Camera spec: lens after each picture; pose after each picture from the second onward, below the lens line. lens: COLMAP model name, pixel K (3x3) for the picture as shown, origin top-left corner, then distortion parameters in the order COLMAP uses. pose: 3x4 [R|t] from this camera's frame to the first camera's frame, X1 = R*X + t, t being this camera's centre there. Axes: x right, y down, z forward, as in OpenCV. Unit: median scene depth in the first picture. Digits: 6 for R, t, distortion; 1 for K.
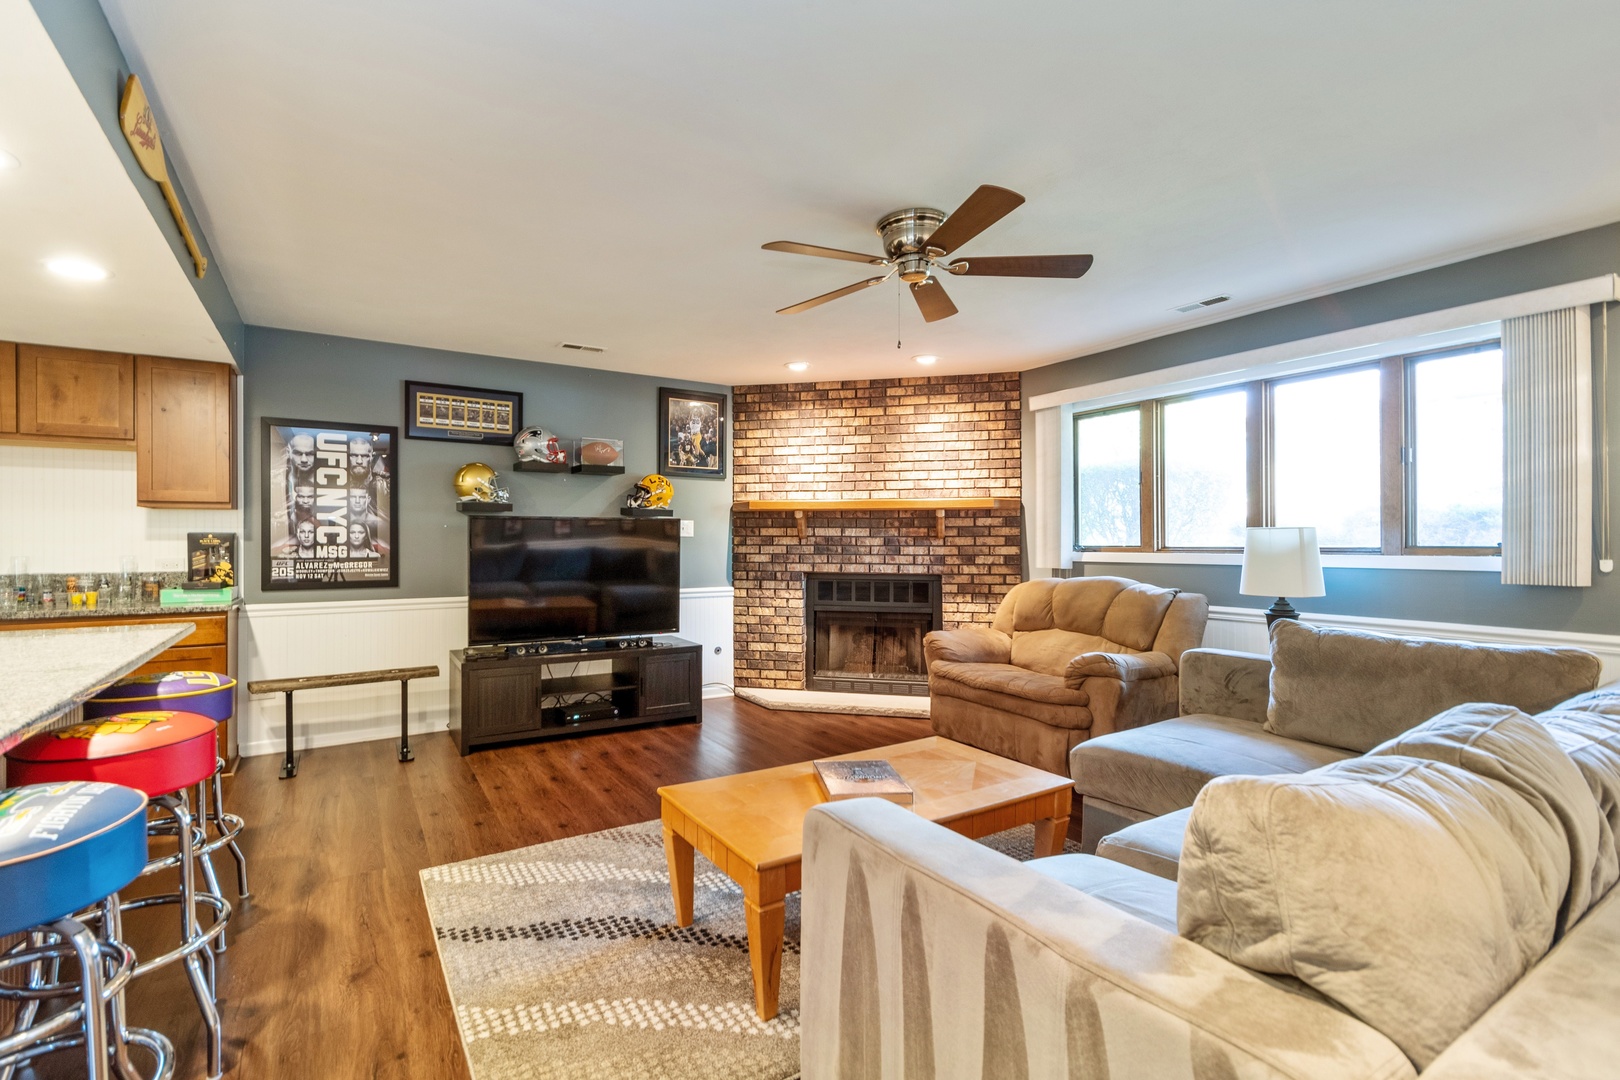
lens RADIAL K [[710.7, 0, 800.9], [0, 710.7, 547.7], [0, 0, 1]] dist [0.016654, -0.016236]
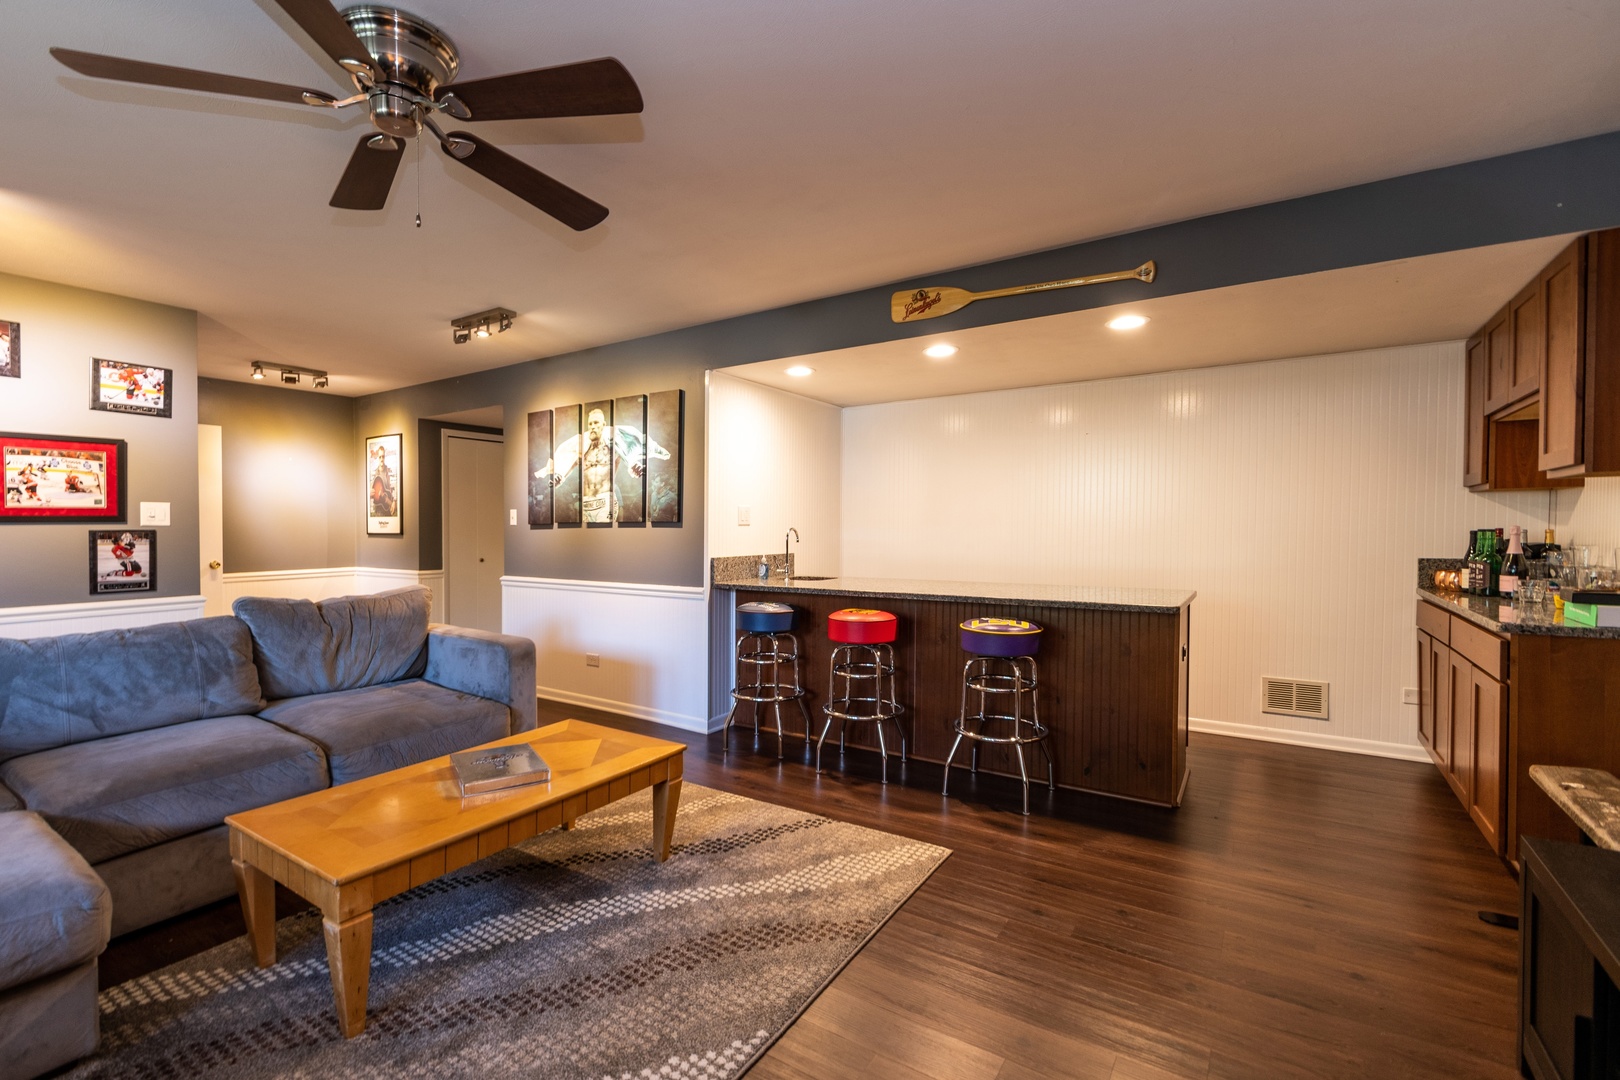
lens RADIAL K [[710.7, 0, 800.9], [0, 710.7, 547.7], [0, 0, 1]] dist [0.016654, -0.016236]
pose [[-0.906837, 0.013870, -0.421253, 0.114212], [0.001449, 0.999555, 0.029792, -0.022589], [0.421479, 0.026406, -0.906454, 2.056588]]
